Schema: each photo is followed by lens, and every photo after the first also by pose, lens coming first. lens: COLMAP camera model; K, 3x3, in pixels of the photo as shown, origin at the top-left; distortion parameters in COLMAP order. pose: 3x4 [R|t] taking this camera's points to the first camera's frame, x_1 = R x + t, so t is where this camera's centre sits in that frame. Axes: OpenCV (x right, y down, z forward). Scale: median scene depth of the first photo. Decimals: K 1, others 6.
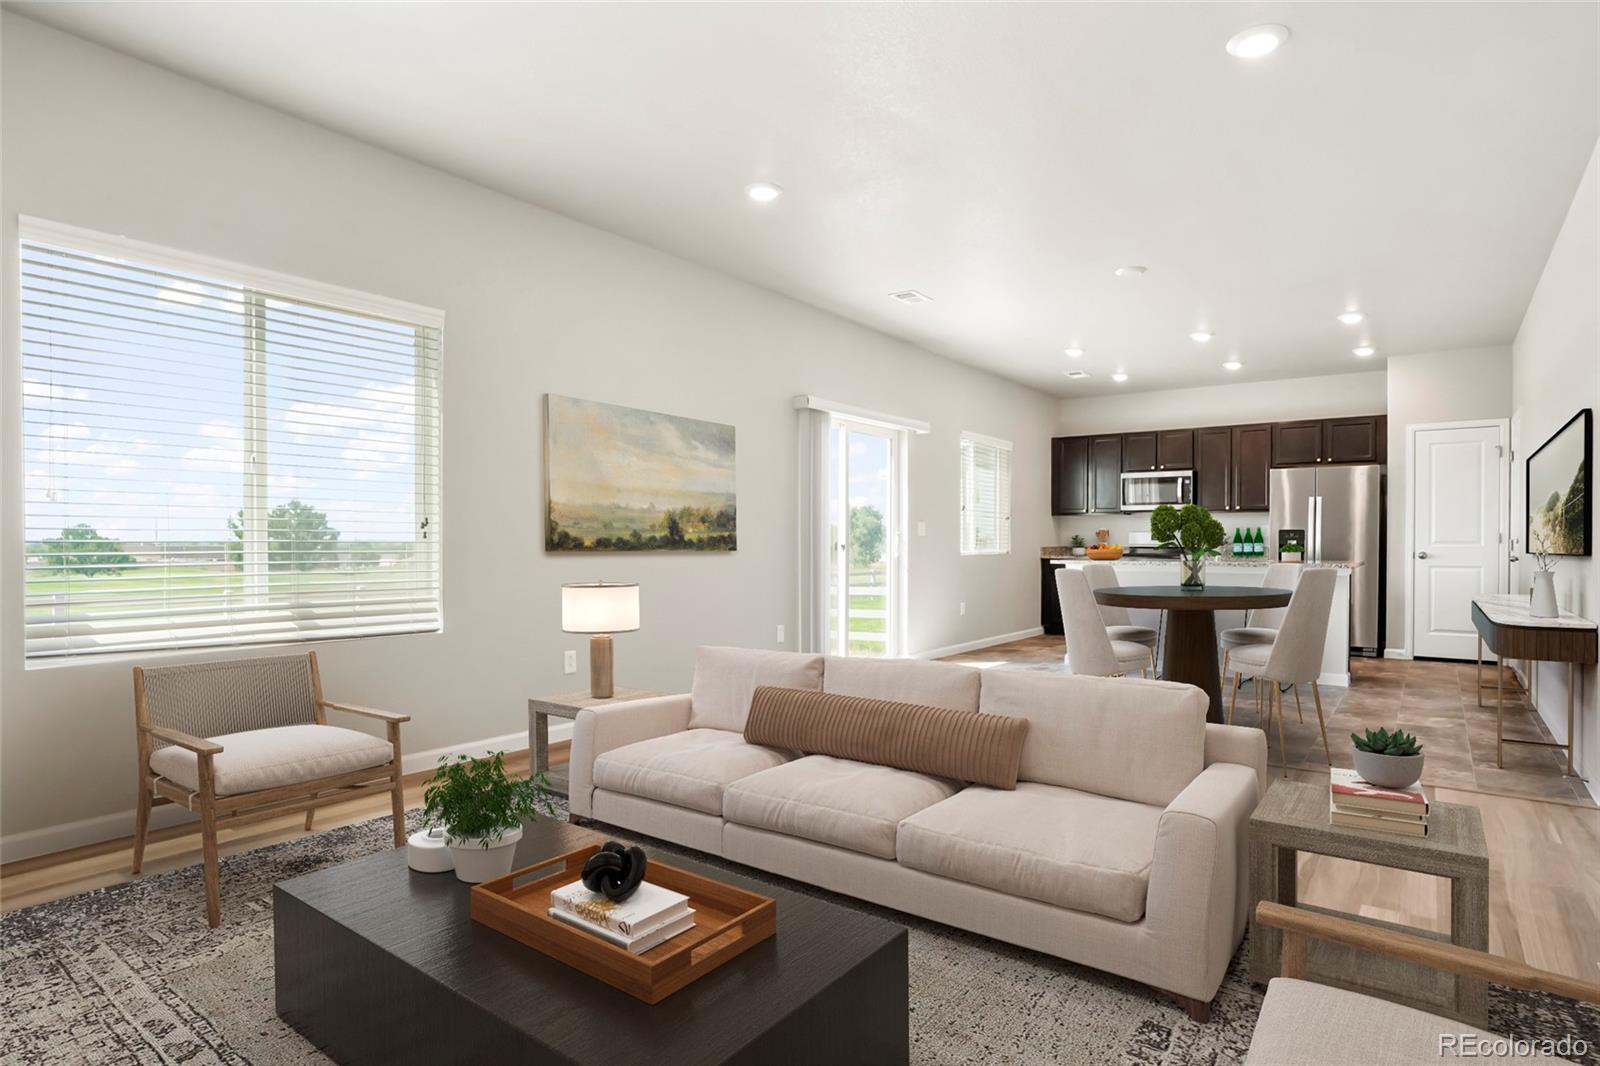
lens RADIAL K [[824.9, 0, 832.0], [0, 824.9, 558.6], [0, 0, 1]] dist [-0.000072, 0.001768]
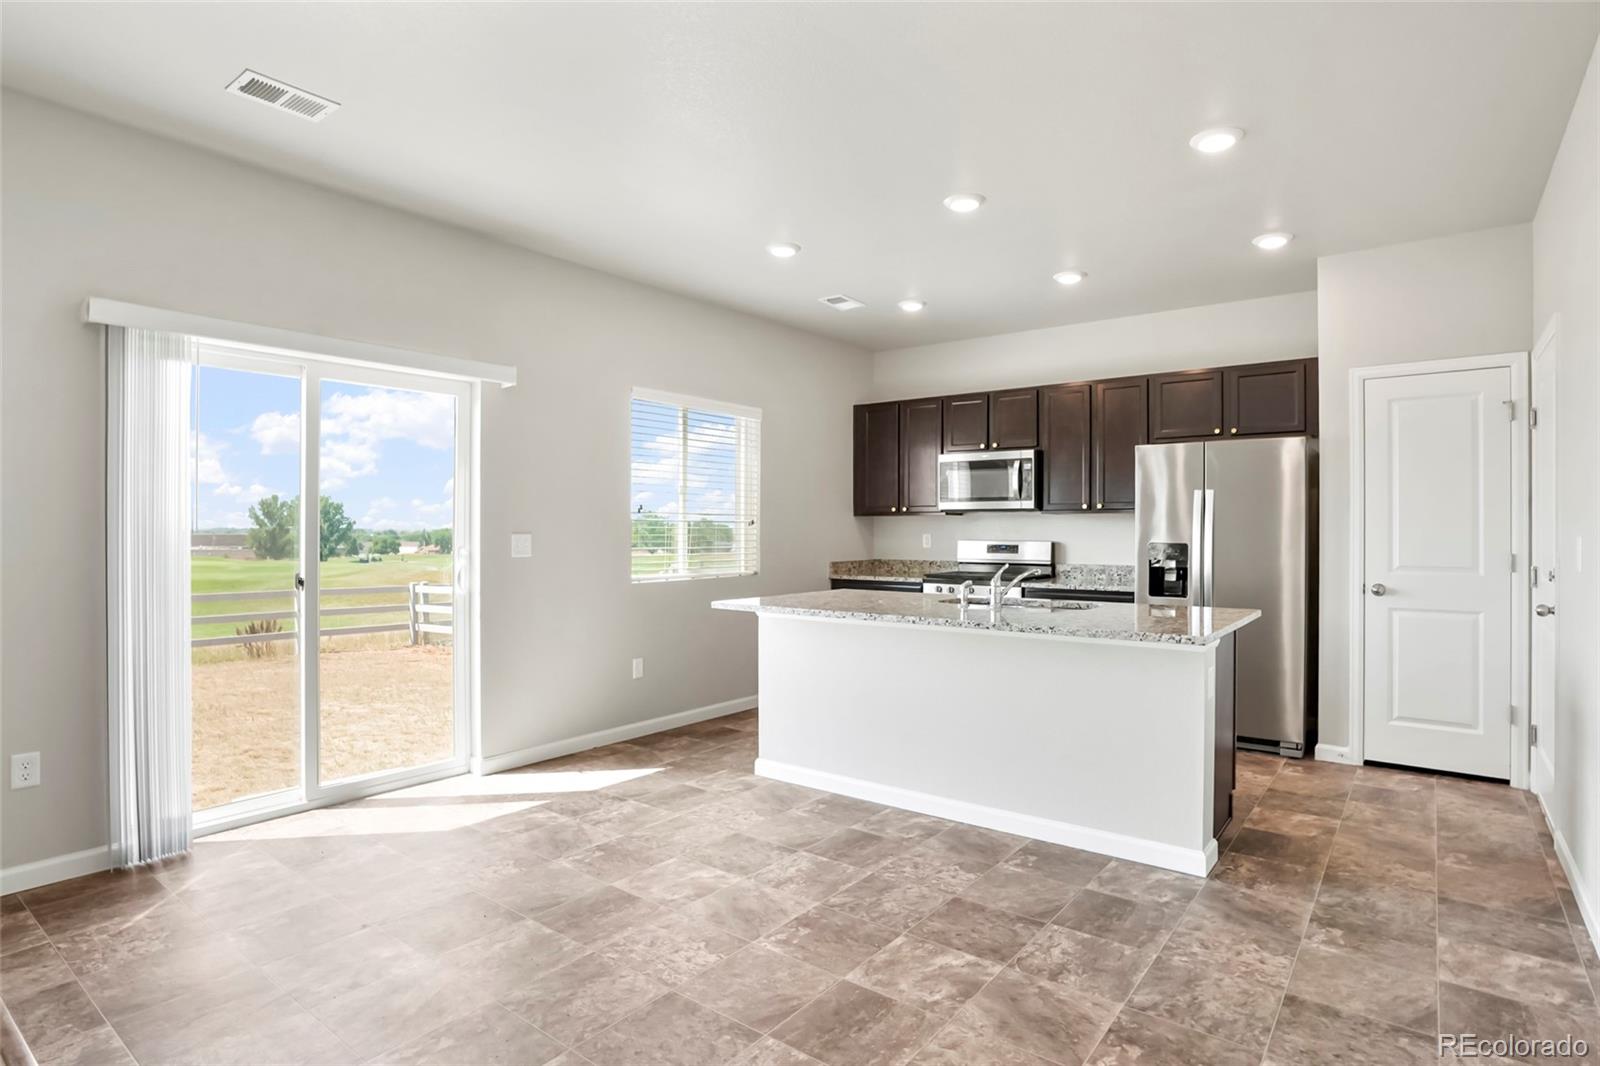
lens RADIAL K [[824.9, 0, 799.5], [0, 824.9, 537.3], [0, 0, 1]] dist [-0.000072, 0.001768]
pose [[0.999425, -0.001911, -0.033839, 0.294030], [0.001573, 0.999949, -0.009994, -0.032645], [0.033856, 0.009935, 0.999377, 0.361418]]
